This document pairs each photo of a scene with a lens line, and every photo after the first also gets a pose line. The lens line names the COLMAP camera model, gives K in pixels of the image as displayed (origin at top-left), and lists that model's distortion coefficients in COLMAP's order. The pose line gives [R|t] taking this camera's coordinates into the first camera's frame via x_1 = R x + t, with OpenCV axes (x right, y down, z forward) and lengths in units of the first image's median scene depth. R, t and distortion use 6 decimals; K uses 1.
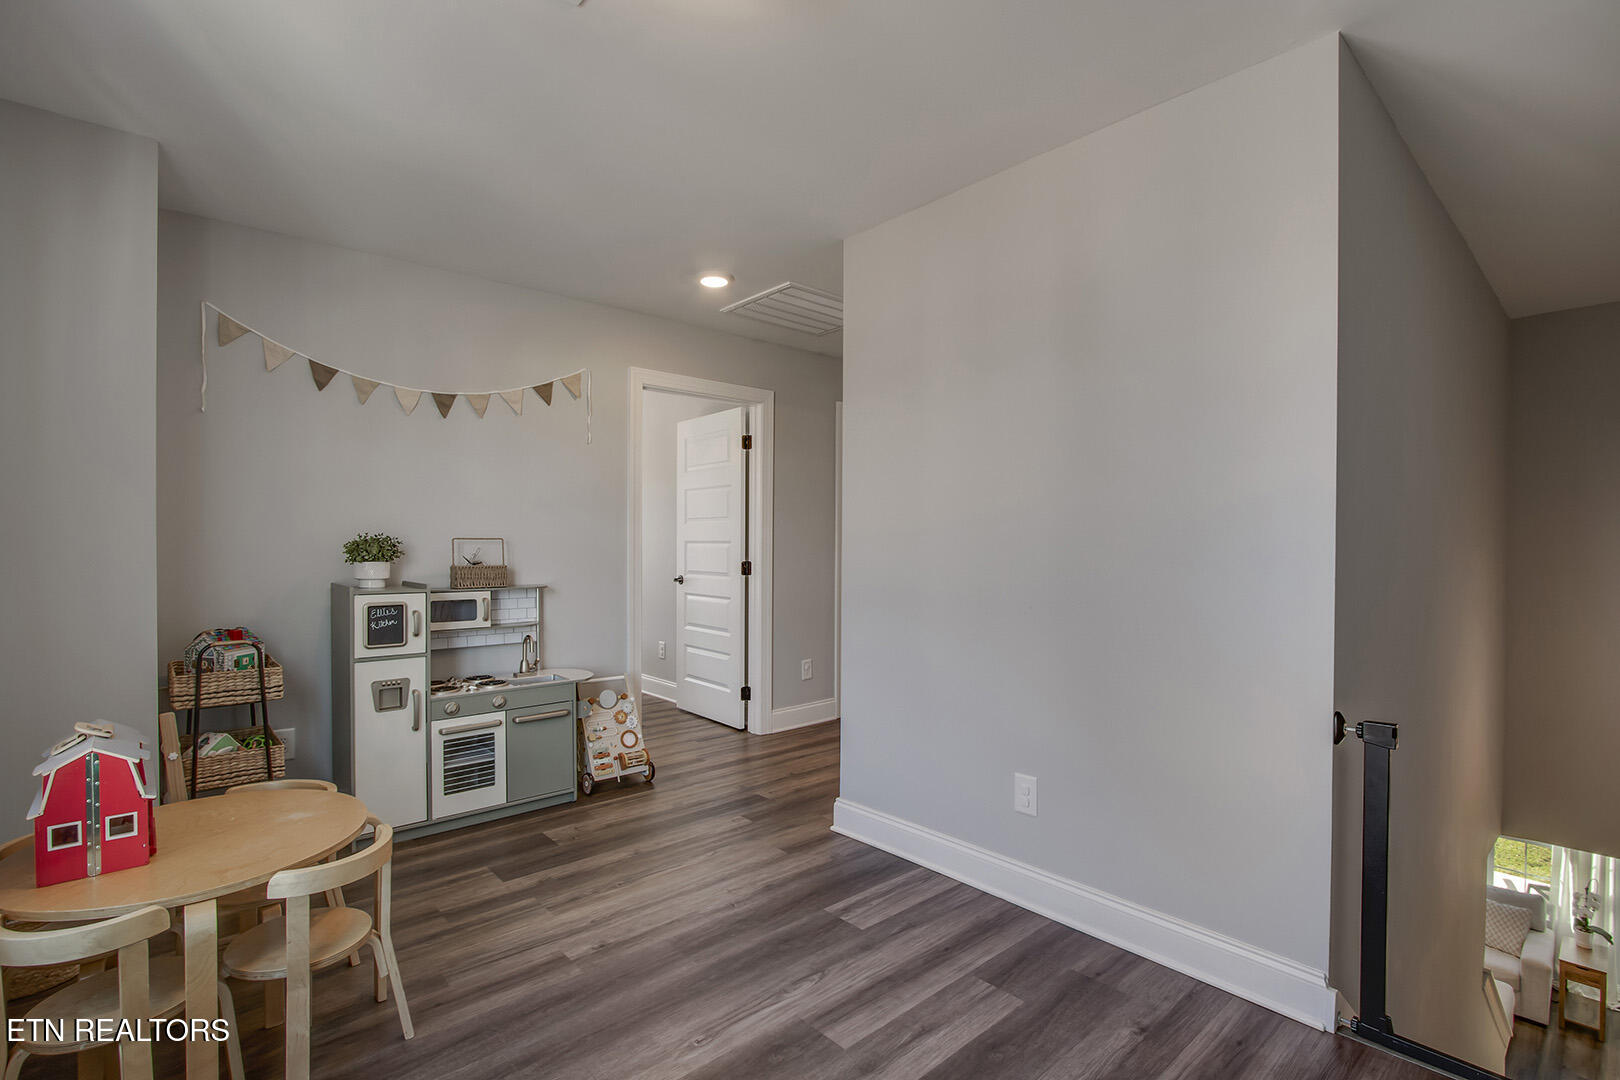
lens RADIAL K [[758.7, 0, 814.2], [0, 758.7, 552.5], [0, 0, 1]] dist [-0.017539, 0.000414]
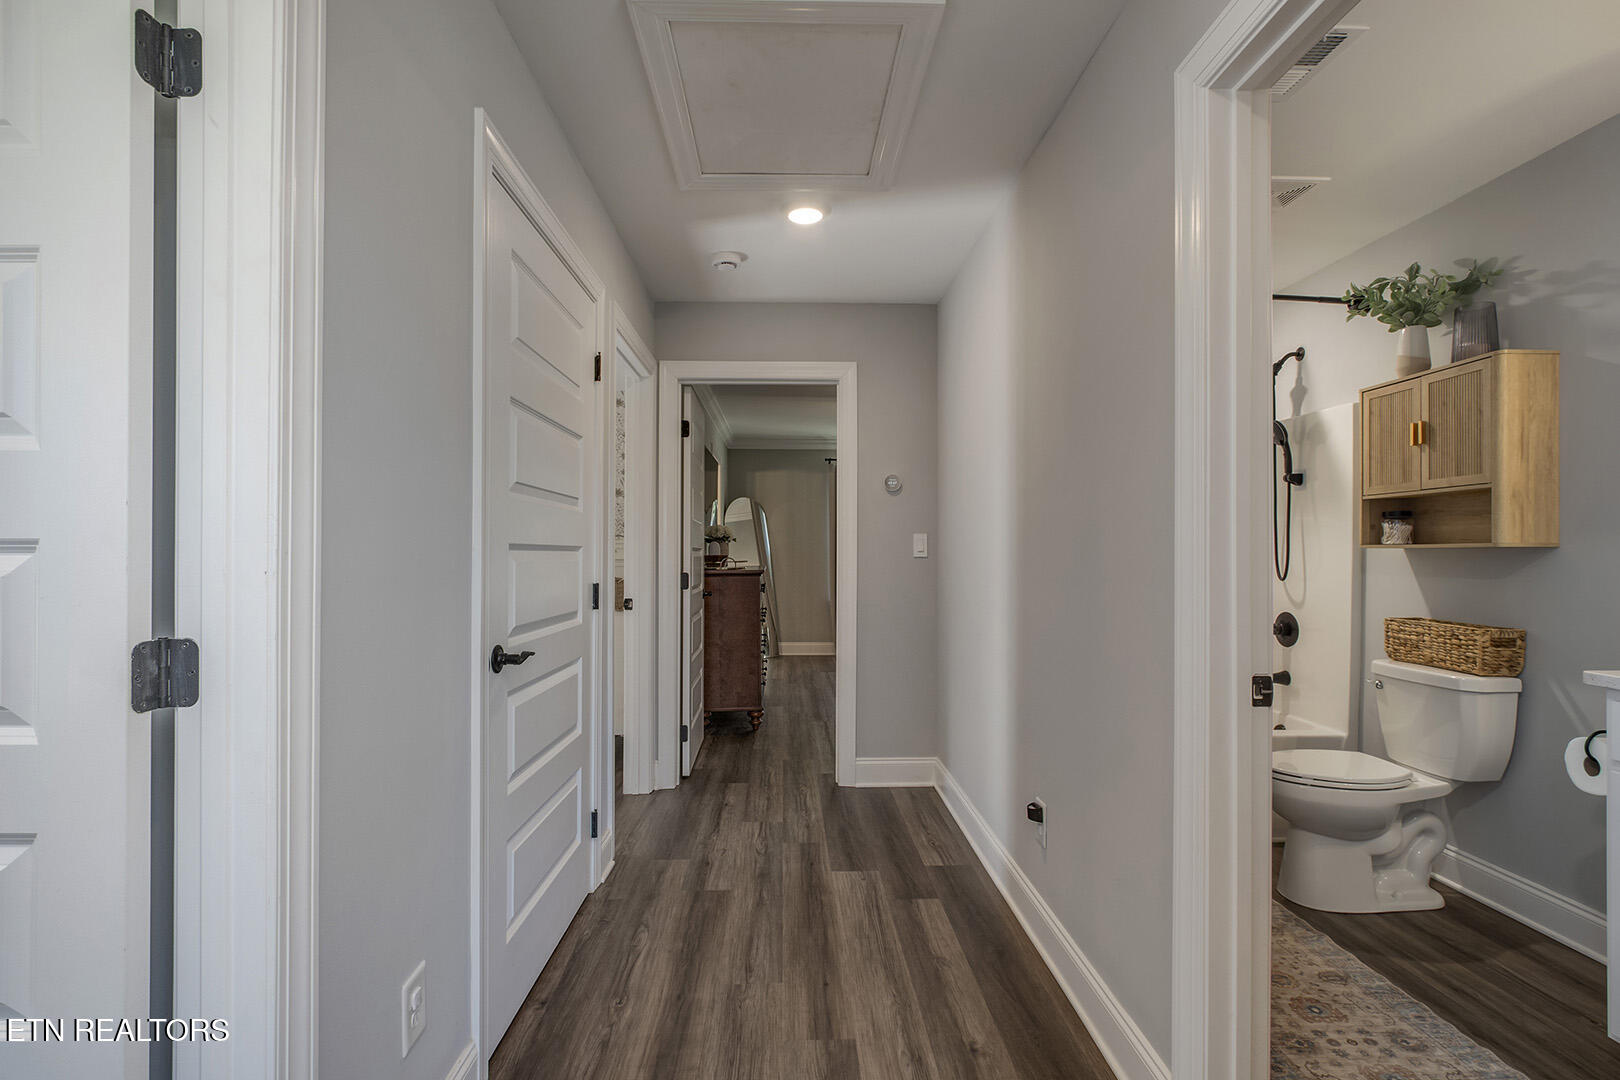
lens RADIAL K [[758.7, 0, 814.2], [0, 758.7, 552.5], [0, 0, 1]] dist [-0.017539, 0.000414]
pose [[0.637492, -0.006189, 0.770432, -0.247782], [0.013549, 0.999903, -0.003179, -0.017909], [-0.770338, 0.012465, 0.637514, 1.411145]]
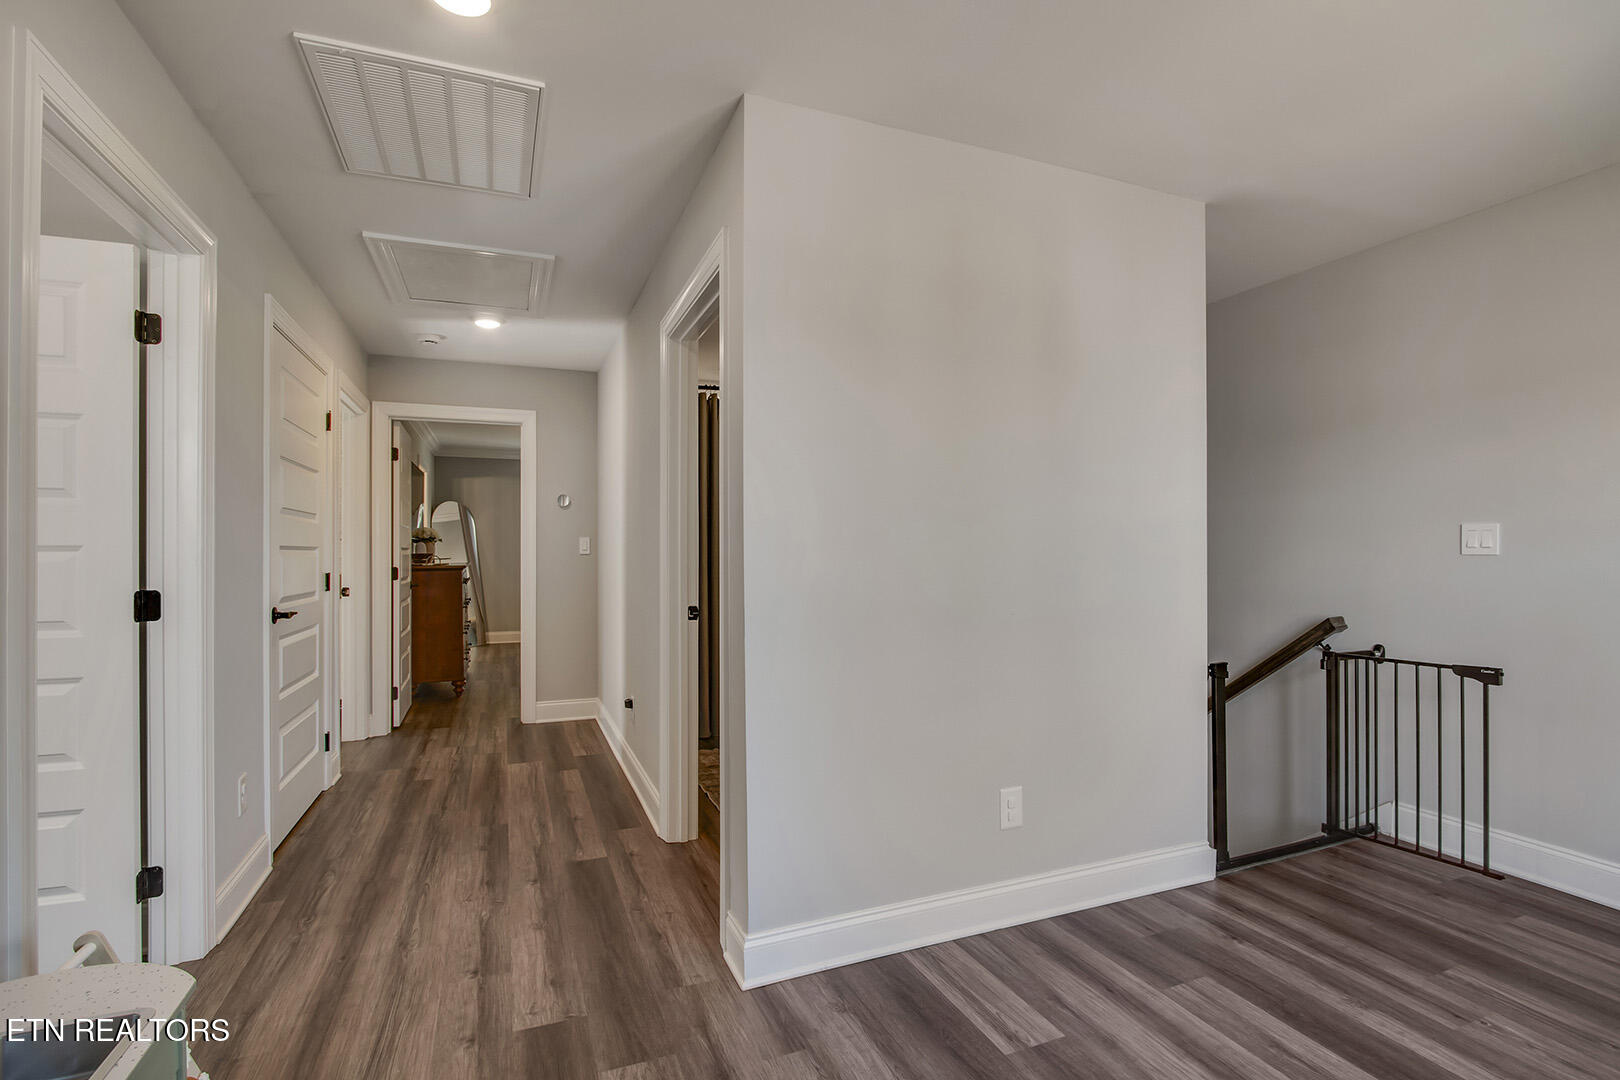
lens RADIAL K [[758.7, 0, 814.2], [0, 758.7, 552.5], [0, 0, 1]] dist [-0.017539, 0.000414]
pose [[0.336982, -0.009175, 0.941466, -0.708783], [0.016089, 0.999863, 0.003986, -0.013333], [-0.941374, 0.013804, 0.337084, 0.907138]]
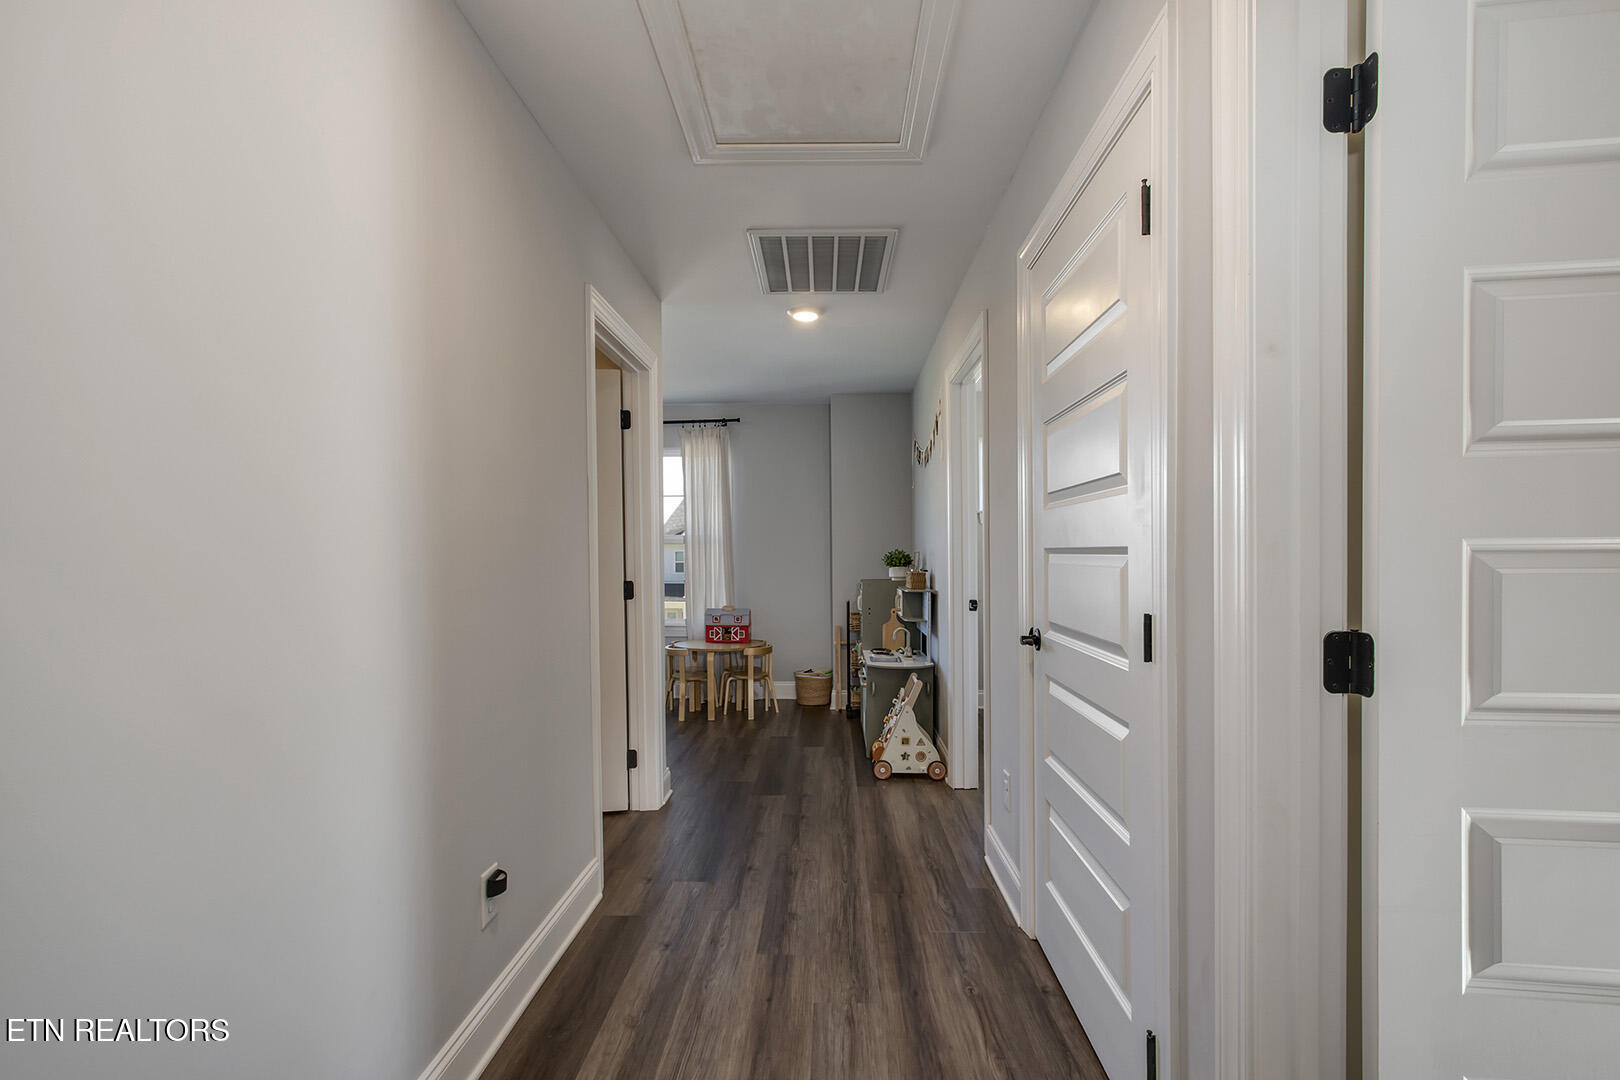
lens RADIAL K [[758.7, 0, 814.2], [0, 758.7, 552.5], [0, 0, 1]] dist [-0.017539, 0.000414]
pose [[-0.685811, -0.002523, -0.727775, 0.943860], [-0.006159, 0.999978, 0.002337, -0.028341], [0.727754, 0.006085, -0.685812, 2.514044]]
